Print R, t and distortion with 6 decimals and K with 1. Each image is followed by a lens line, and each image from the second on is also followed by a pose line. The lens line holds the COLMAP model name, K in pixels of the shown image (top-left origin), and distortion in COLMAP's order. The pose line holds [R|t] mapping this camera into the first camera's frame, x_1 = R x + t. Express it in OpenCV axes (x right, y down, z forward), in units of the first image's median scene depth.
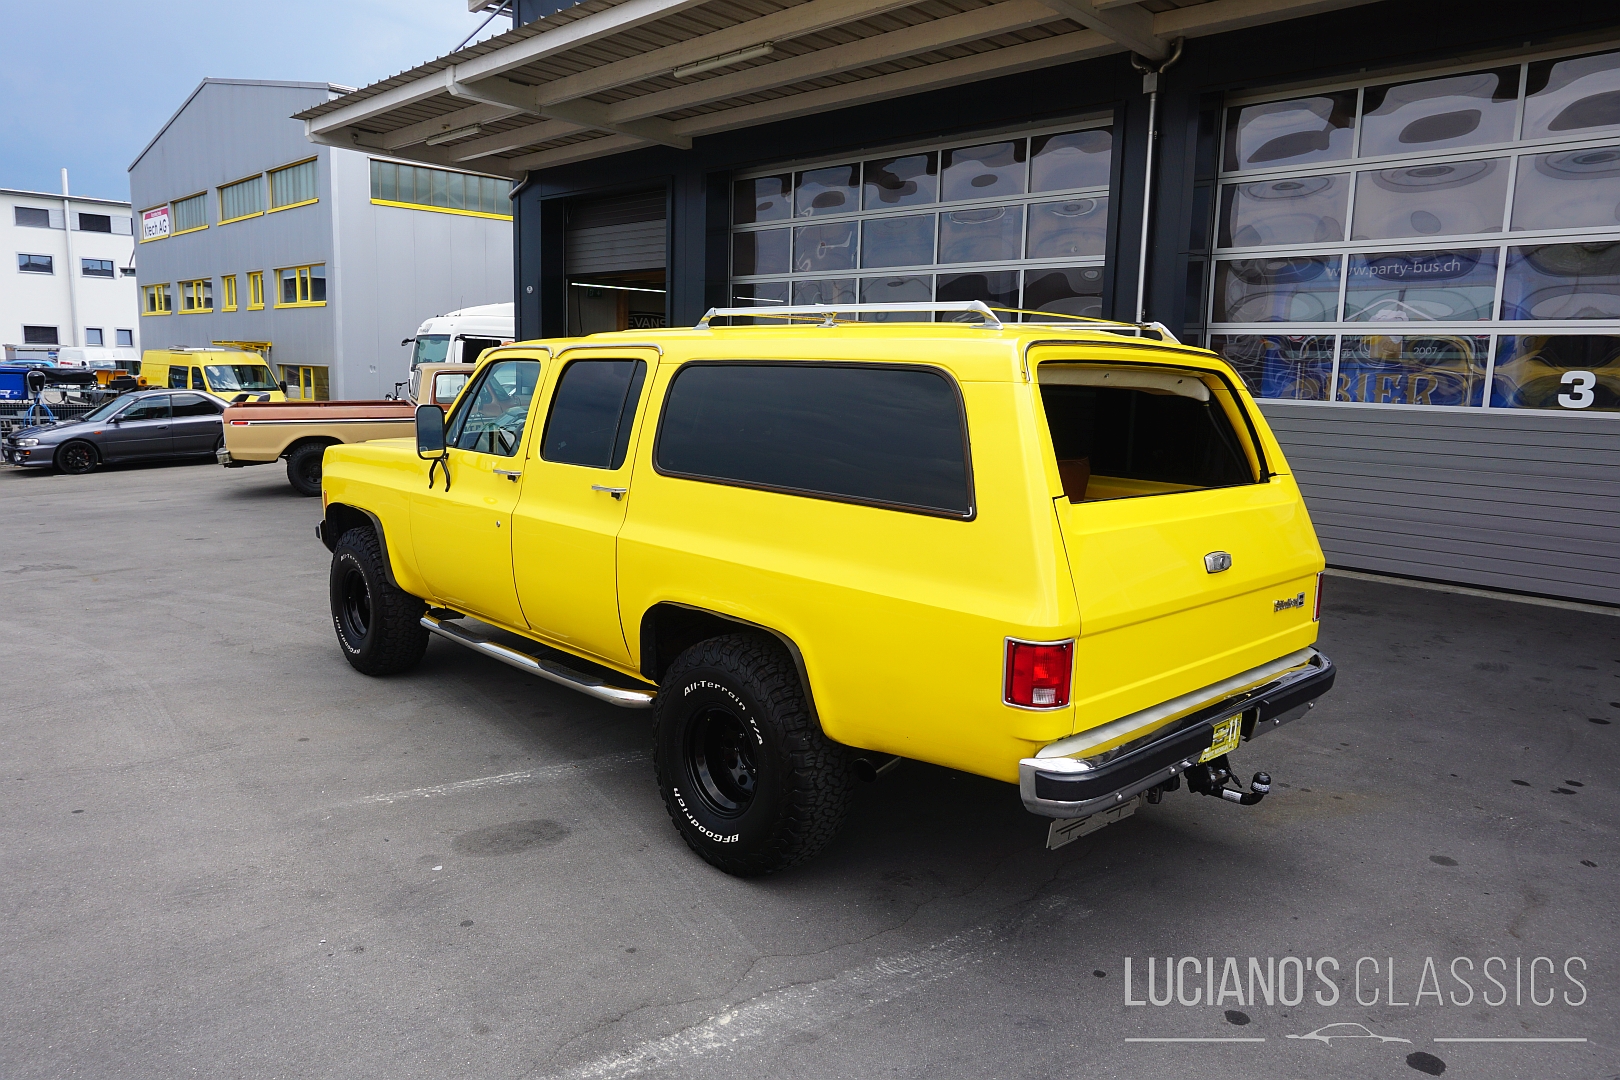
lens RADIAL K [[1081.4, 0, 809.7], [0, 1081.4, 535.9], [0, 0, 1]] dist [-0.038283, 0.023764]
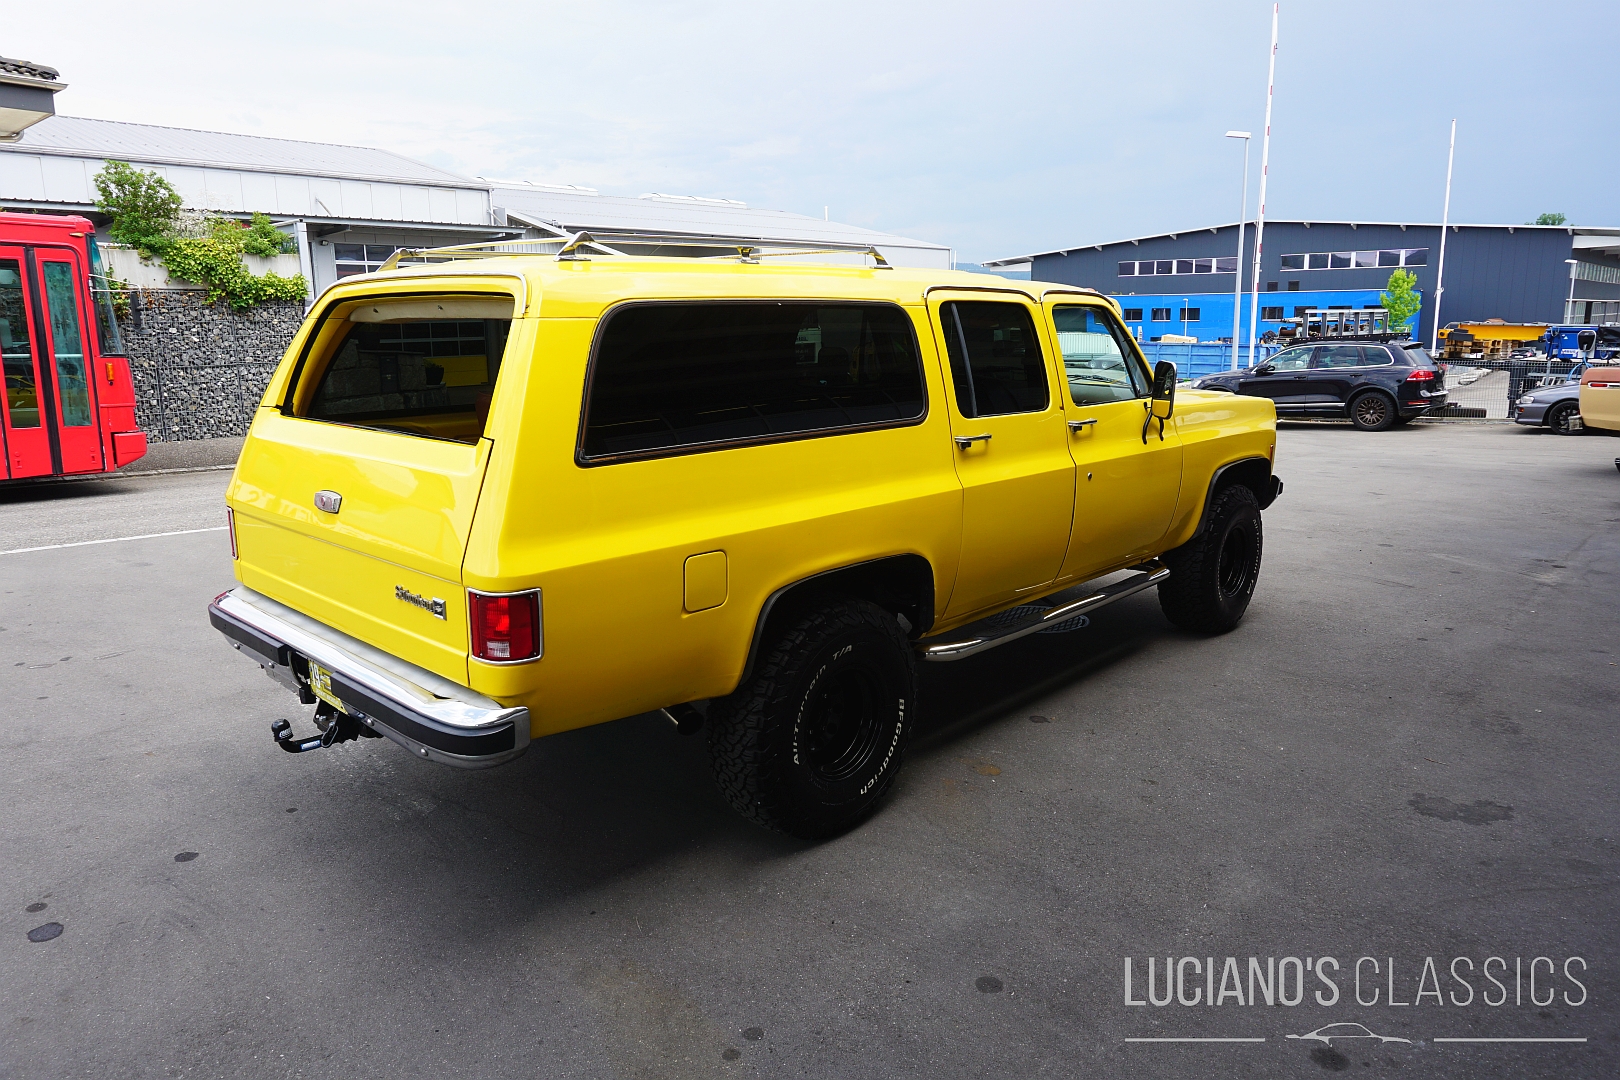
lens RADIAL K [[1075.5, 0, 810.0], [0, 1075.5, 540.0], [0, 0, 1]] dist [-0.039518, 0.032977]
pose [[0.050826, 0.175132, -0.983232, 1.075540], [-0.139450, 0.976105, 0.166654, -0.128476], [0.988924, 0.128641, 0.074034, 1.092402]]
